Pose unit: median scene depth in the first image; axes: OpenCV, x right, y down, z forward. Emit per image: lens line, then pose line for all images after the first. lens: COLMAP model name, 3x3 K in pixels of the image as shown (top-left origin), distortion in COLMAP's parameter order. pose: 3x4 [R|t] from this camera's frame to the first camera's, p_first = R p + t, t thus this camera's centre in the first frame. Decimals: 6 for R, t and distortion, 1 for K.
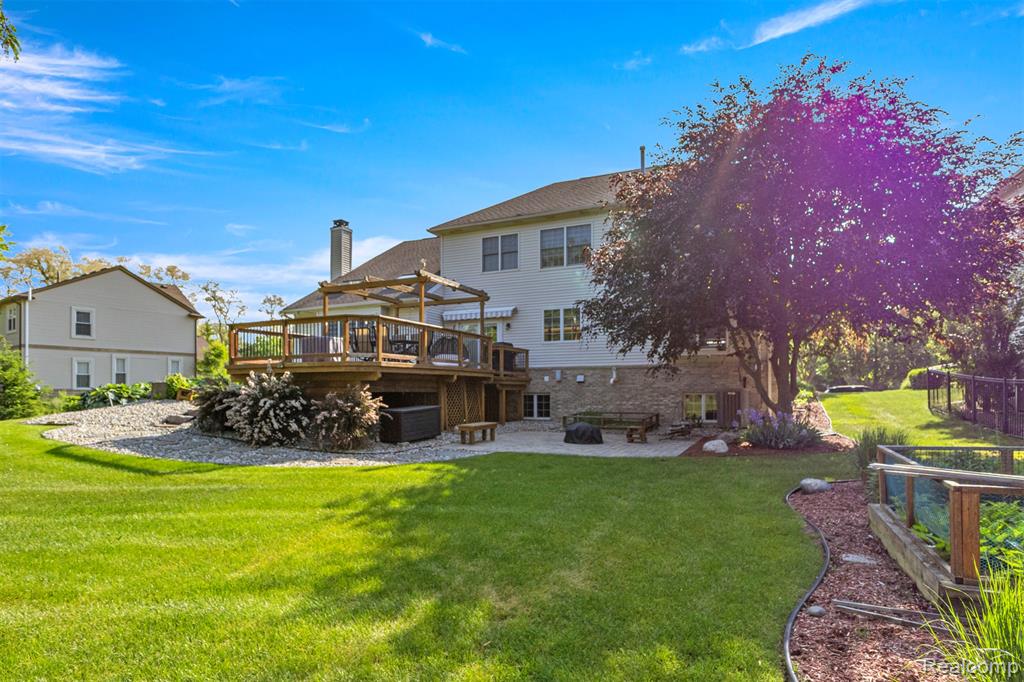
lens RADIAL K [[558.5, 0, 509.6], [0, 558.5, 377.8], [0, 0, 1]] dist [-0.001674, -0.000540]
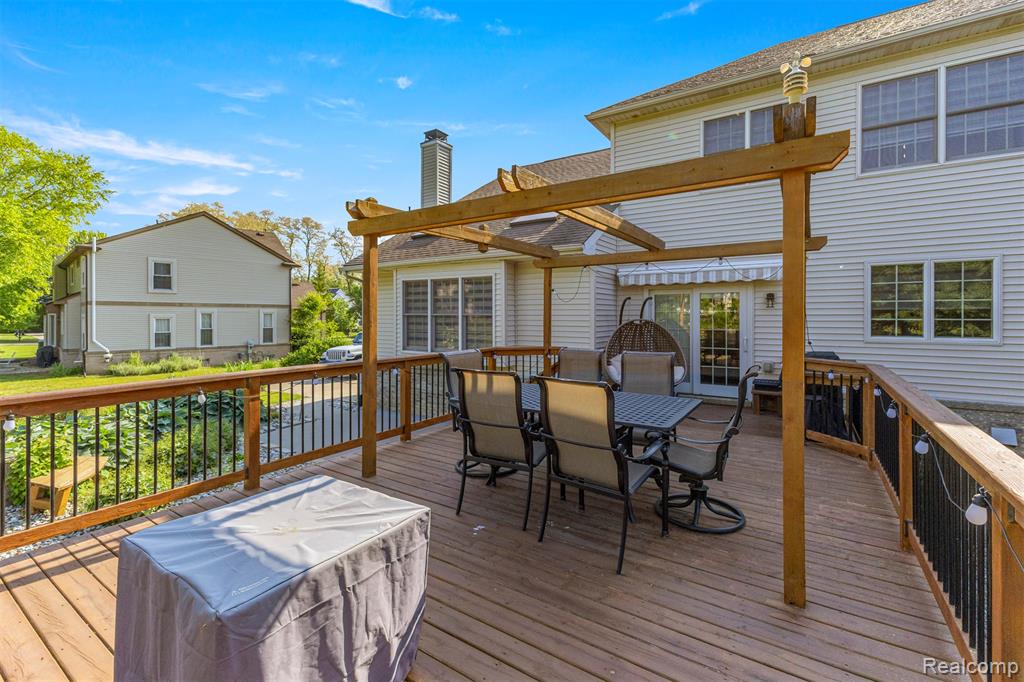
lens RADIAL K [[448.8, 0, 509.8], [0, 448.8, 313.8], [0, 0, 1]] dist [0.011769, 0.000009]
pose [[0.989678, 0.006662, -0.143155, -0.172590], [-0.004075, 0.999823, 0.018357, -0.089325], [0.143252, -0.017584, 0.989530, 0.607703]]
